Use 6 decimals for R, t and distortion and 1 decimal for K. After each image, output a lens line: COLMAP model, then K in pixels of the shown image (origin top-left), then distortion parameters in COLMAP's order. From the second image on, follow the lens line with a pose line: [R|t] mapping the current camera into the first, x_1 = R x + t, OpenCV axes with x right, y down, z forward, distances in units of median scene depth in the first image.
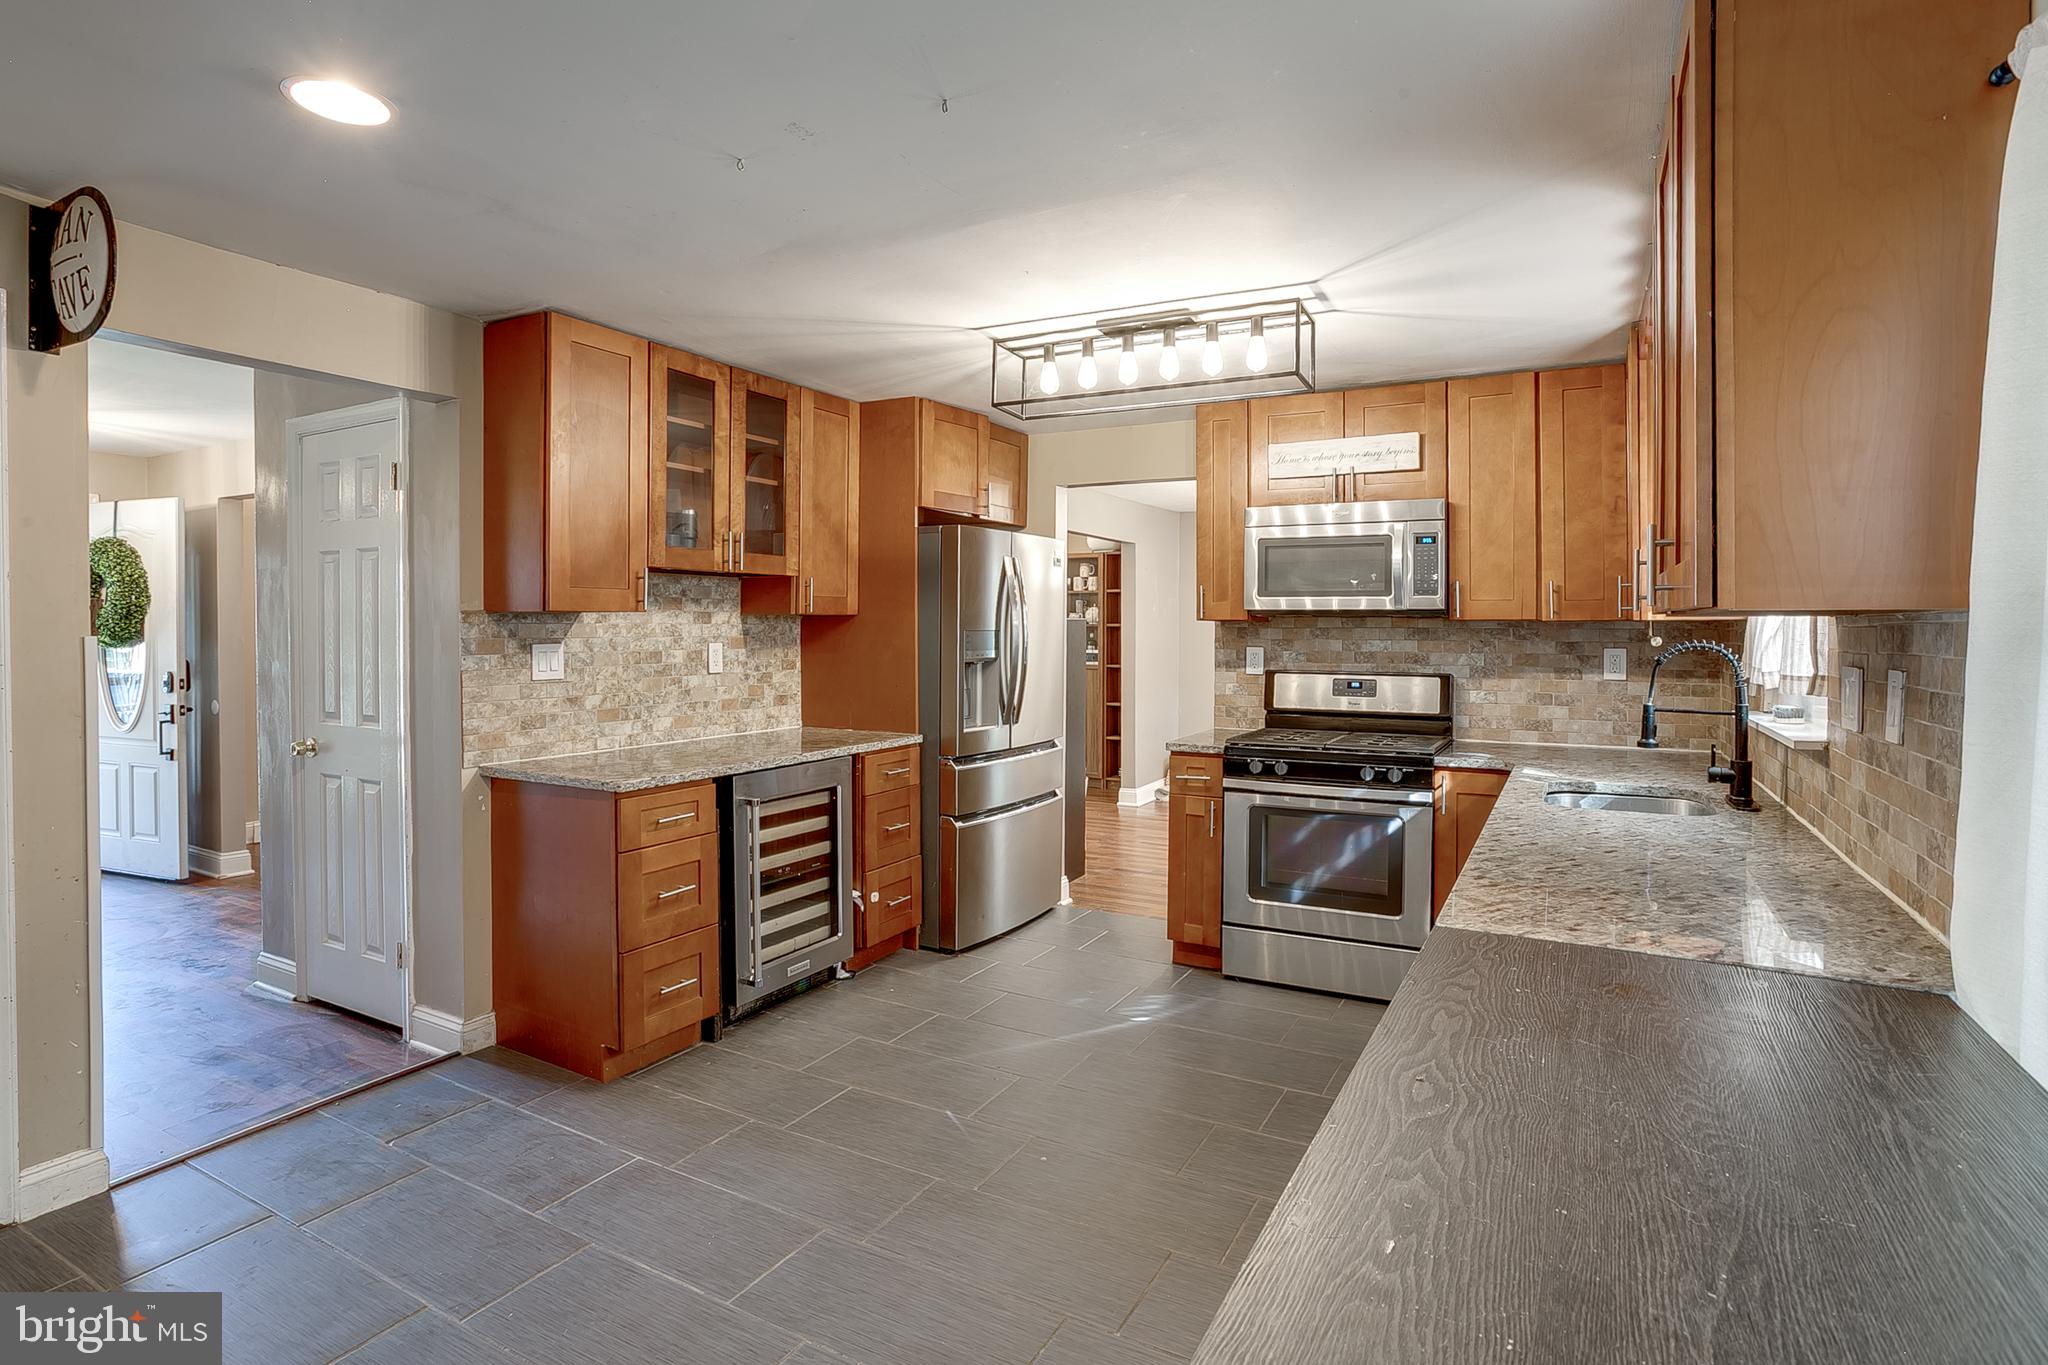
lens RADIAL K [[1034.2, 0, 1024.1], [0, 1034.2, 628.6], [0, 0, 1]] dist [-0.001516, 0.000062]
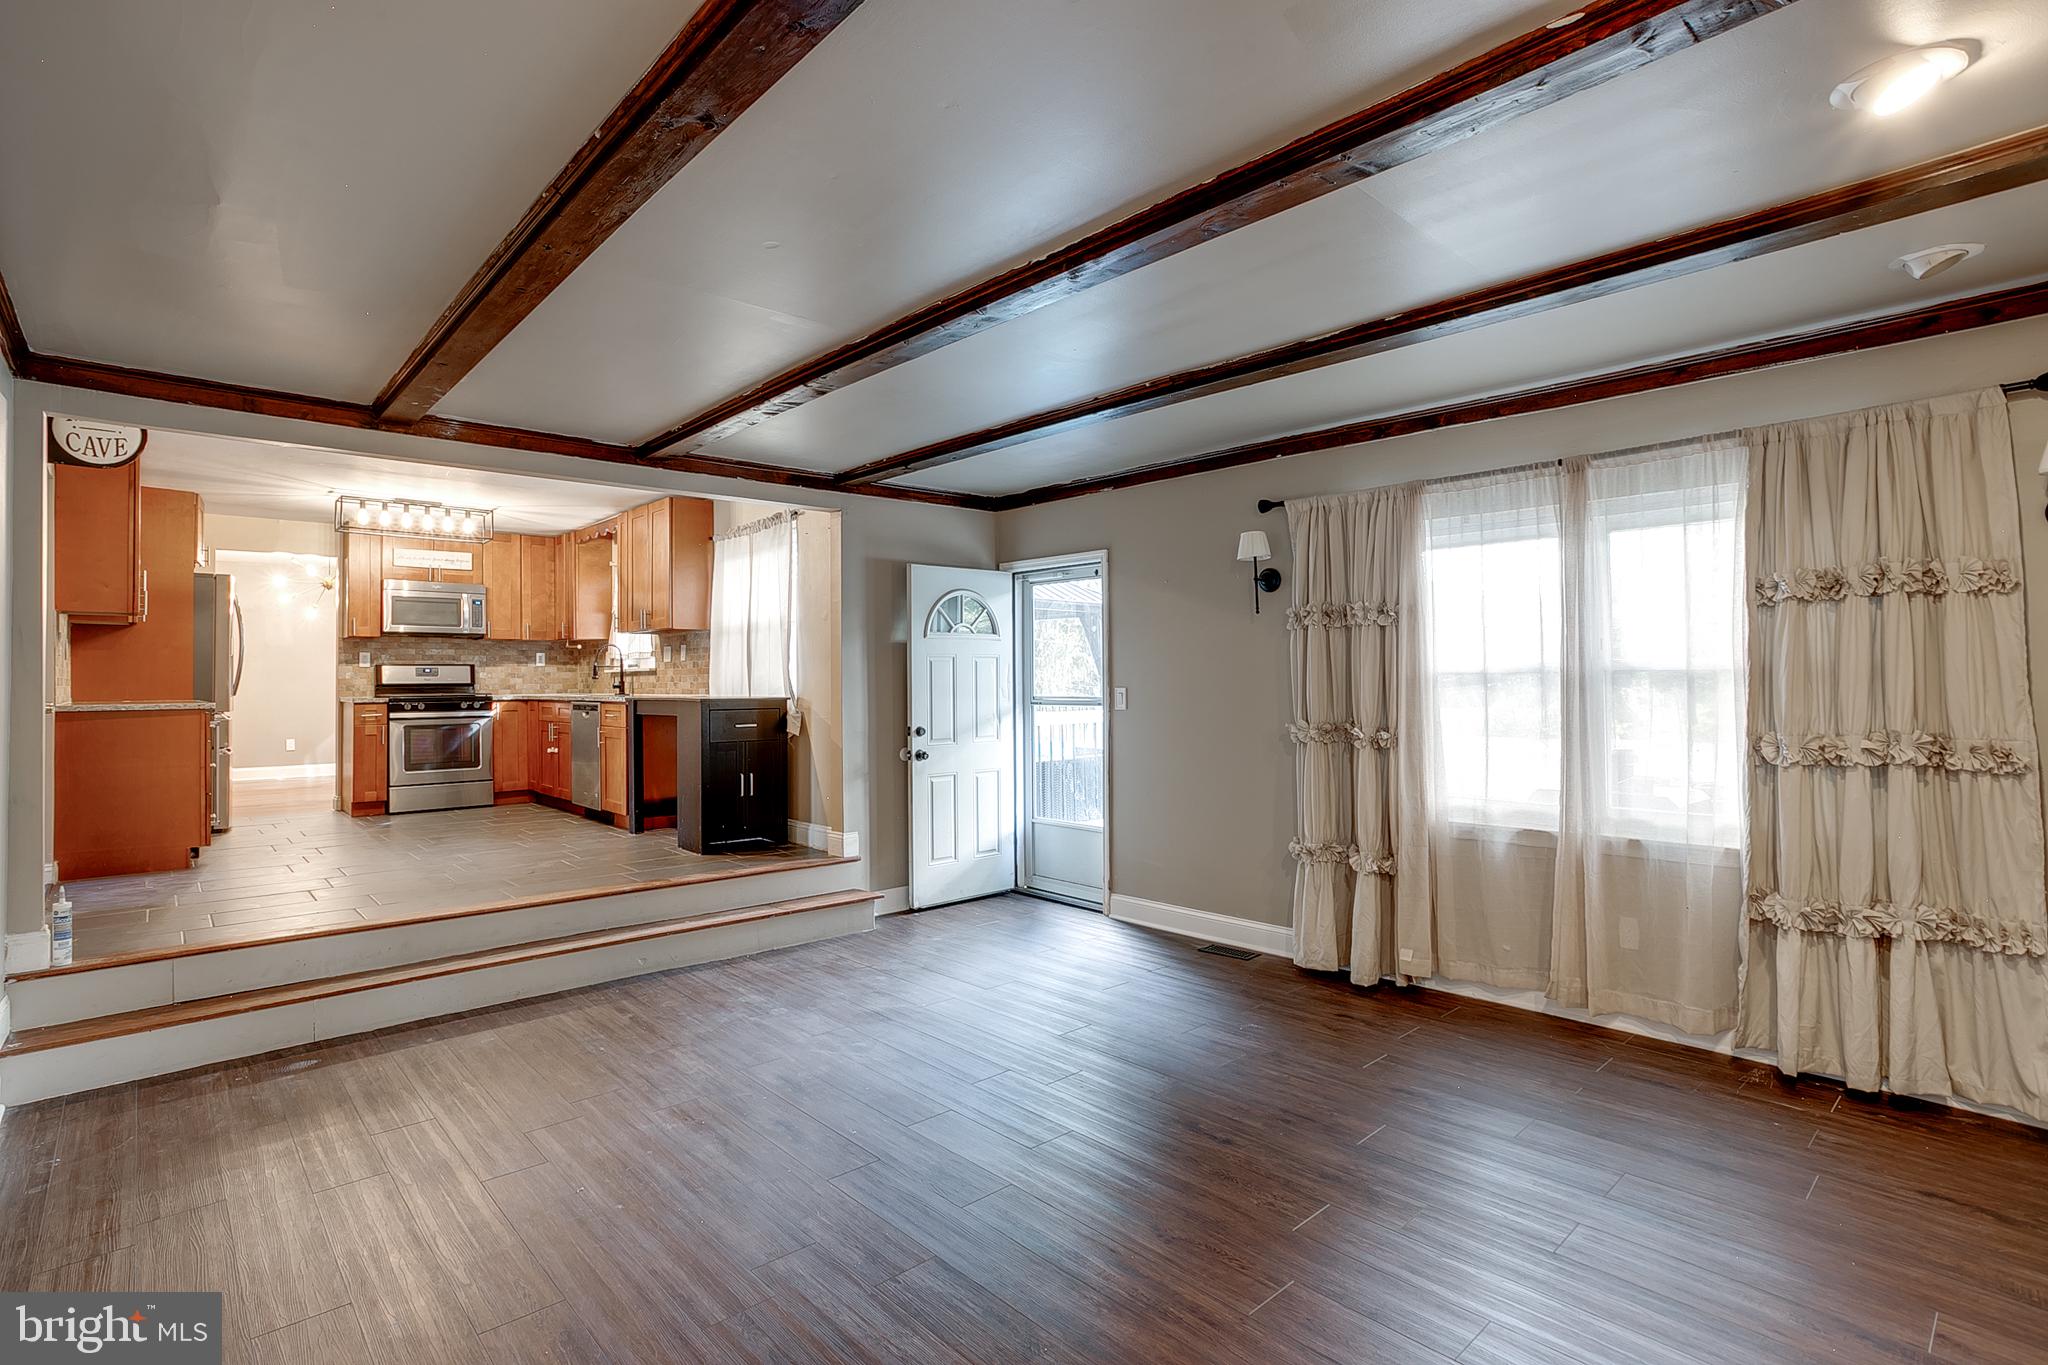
lens RADIAL K [[1004.0, 0, 1024.0], [0, 1004.0, 682.5], [0, 0, 1]] dist [-0.000407, -0.000141]
pose [[0.324833, -0.010045, 0.945718, -1.243865], [0.016690, 0.999849, 0.004887, 0.094056], [-0.945624, 0.014197, 0.324952, -0.797724]]
